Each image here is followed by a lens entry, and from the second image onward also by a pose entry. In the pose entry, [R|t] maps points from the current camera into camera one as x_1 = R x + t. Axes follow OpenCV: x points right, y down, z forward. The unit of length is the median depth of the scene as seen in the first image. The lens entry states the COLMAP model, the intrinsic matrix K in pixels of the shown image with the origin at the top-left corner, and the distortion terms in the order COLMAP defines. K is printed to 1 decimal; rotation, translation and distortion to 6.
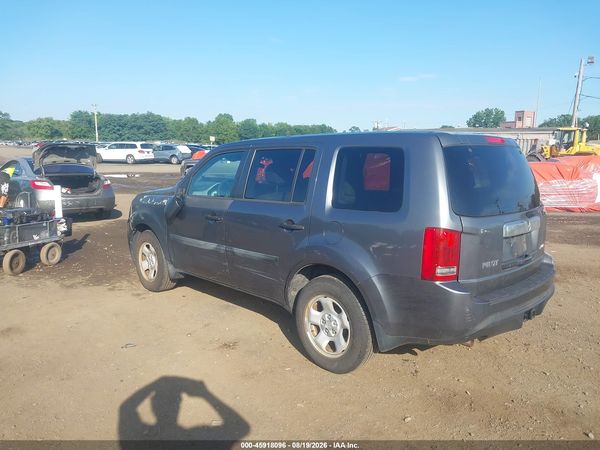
lens RADIAL K [[472.0, 0, 302.6], [0, 472.0, 224.0], [0, 0, 1]] dist [-0.000423, -0.005324]
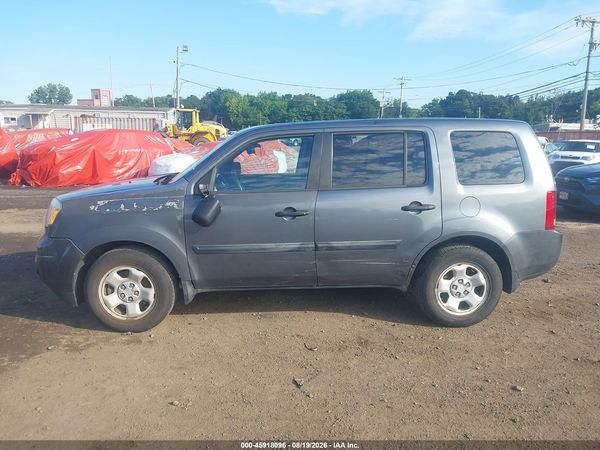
lens RADIAL K [[472.0, 0, 302.6], [0, 472.0, 224.0], [0, 0, 1]] dist [-0.000423, -0.005324]
pose [[0.654710, -0.147555, 0.741338, -0.898796], [0.114526, 0.988803, 0.095667, -0.081533], [-0.747154, 0.022269, 0.664278, 0.463612]]
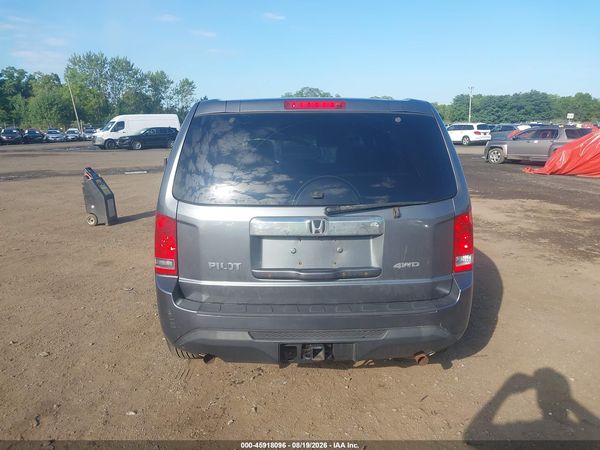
lens RADIAL K [[472.0, 0, 302.6], [0, 472.0, 224.0], [0, 0, 1]] dist [-0.000423, -0.005324]
pose [[0.723262, 0.115551, -0.680837, 0.767891], [-0.090102, 0.993264, 0.072859, -0.041724], [0.684670, 0.008648, 0.728802, 0.381820]]
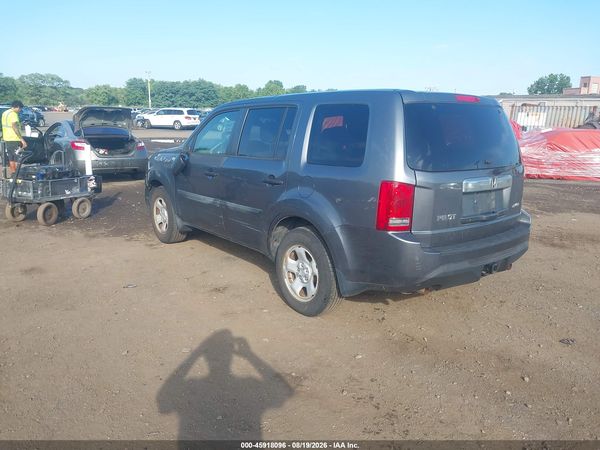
lens RADIAL K [[470.9, 0, 303.3], [0, 470.9, 225.3], [0, 0, 1]] dist [0.009797, -0.009337]
pose [[0.994666, 0.028076, -0.099254, 0.143252], [-0.021208, 0.997351, 0.069582, 0.027754], [0.100944, -0.067106, 0.992626, -0.056123]]
